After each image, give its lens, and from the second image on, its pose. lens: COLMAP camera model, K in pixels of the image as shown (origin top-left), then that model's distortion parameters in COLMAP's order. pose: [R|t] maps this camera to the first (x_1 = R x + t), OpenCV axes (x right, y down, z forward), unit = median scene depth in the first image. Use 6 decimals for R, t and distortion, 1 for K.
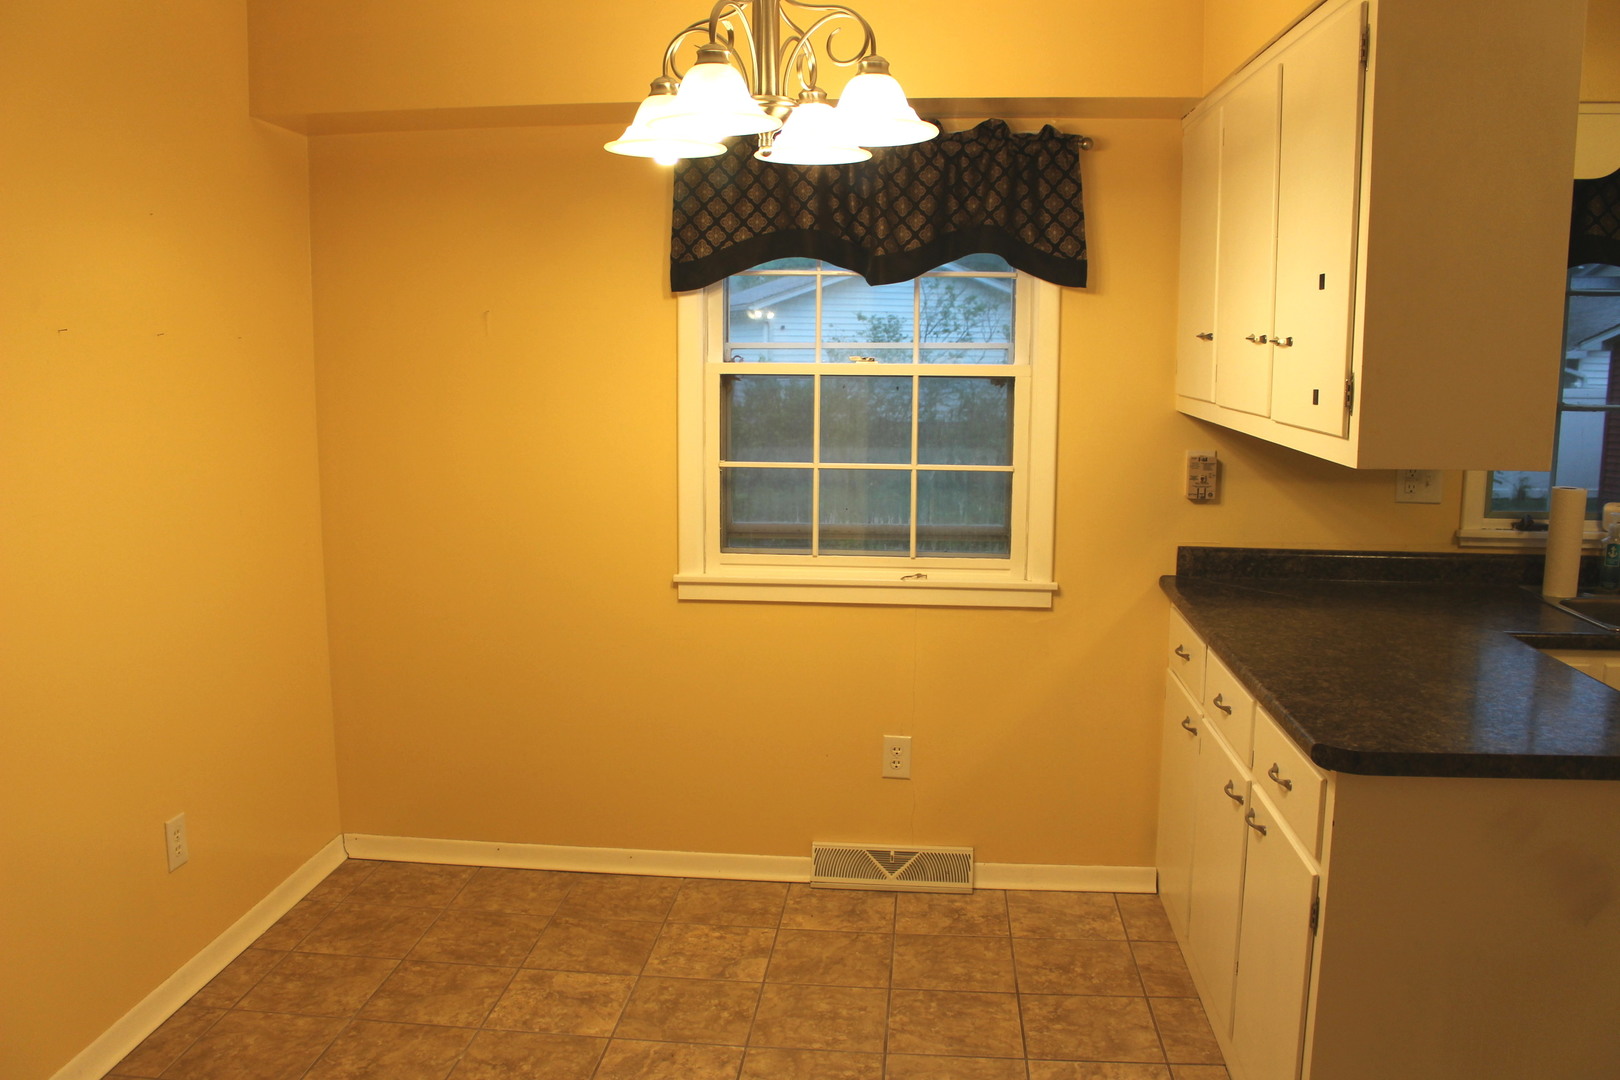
lens RADIAL K [[1322.3, 0, 810.0], [0, 1322.3, 540.0], [0, 0, 1]] dist [-0.190656, 0.140348]
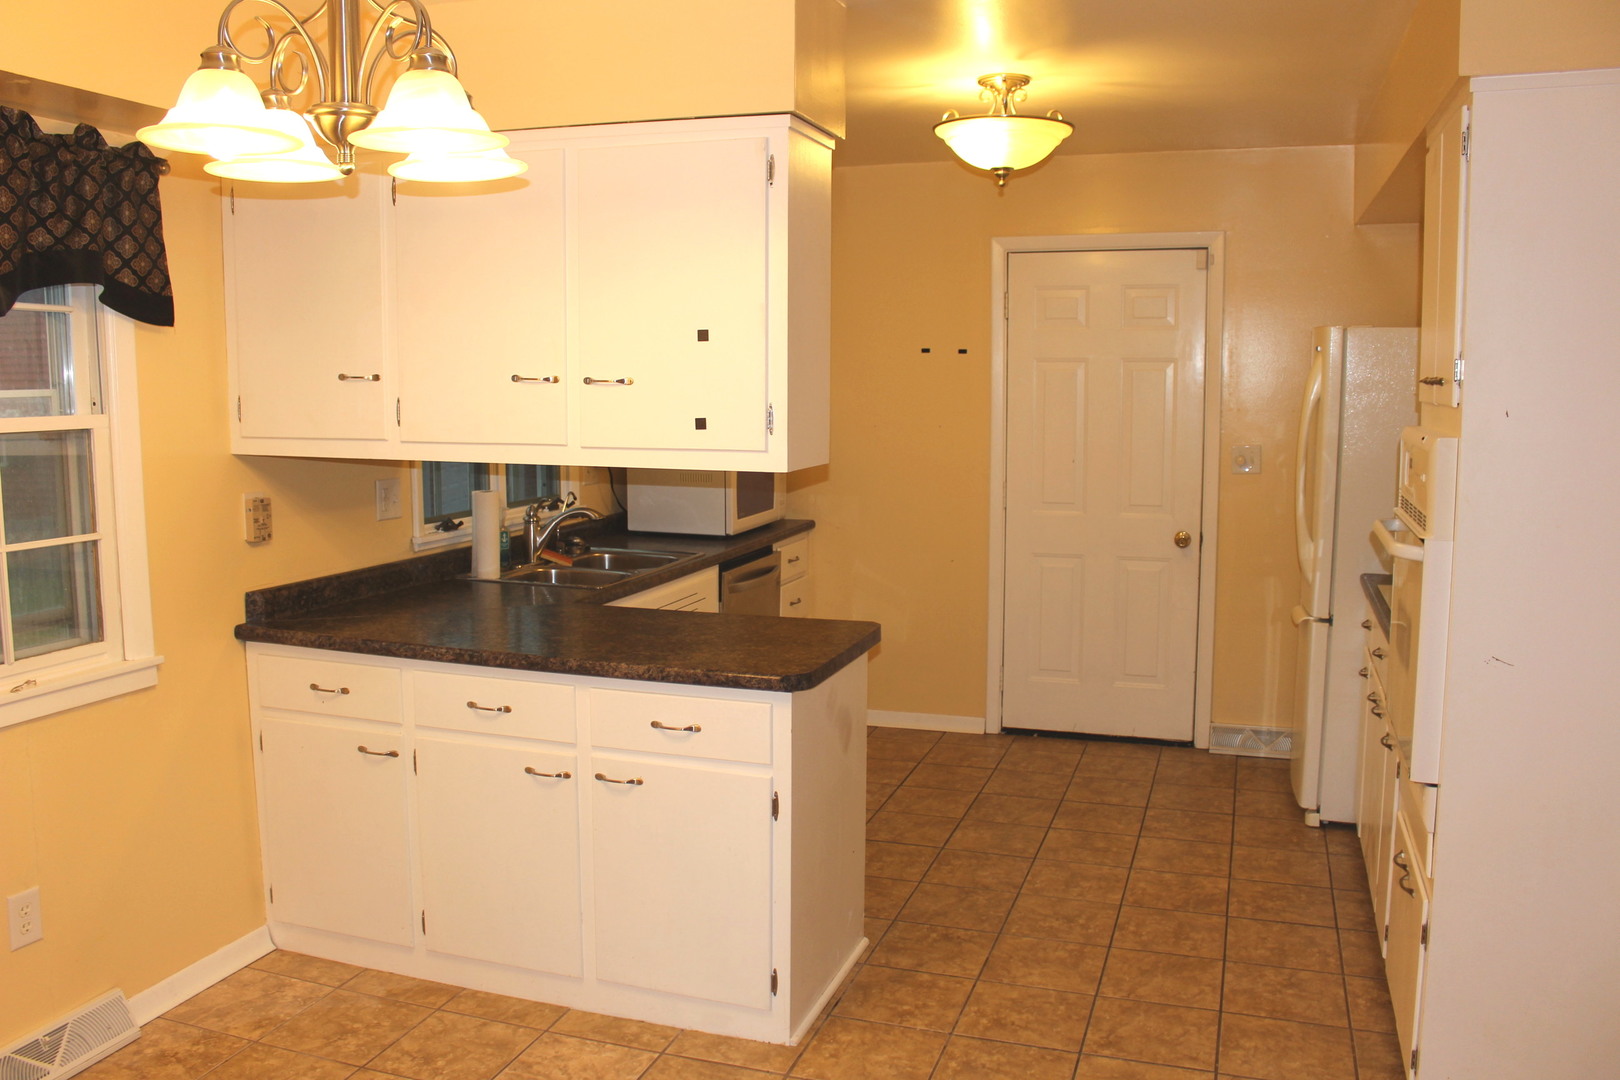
lens RADIAL K [[1322.3, 0, 810.0], [0, 1322.3, 540.0], [0, 0, 1]] dist [-0.190656, 0.140348]
pose [[0.224838, -0.123413, 0.966549, -0.549730], [0.139629, 0.985790, 0.093389, -0.065274], [-0.964340, 0.113961, 0.238876, 0.366232]]
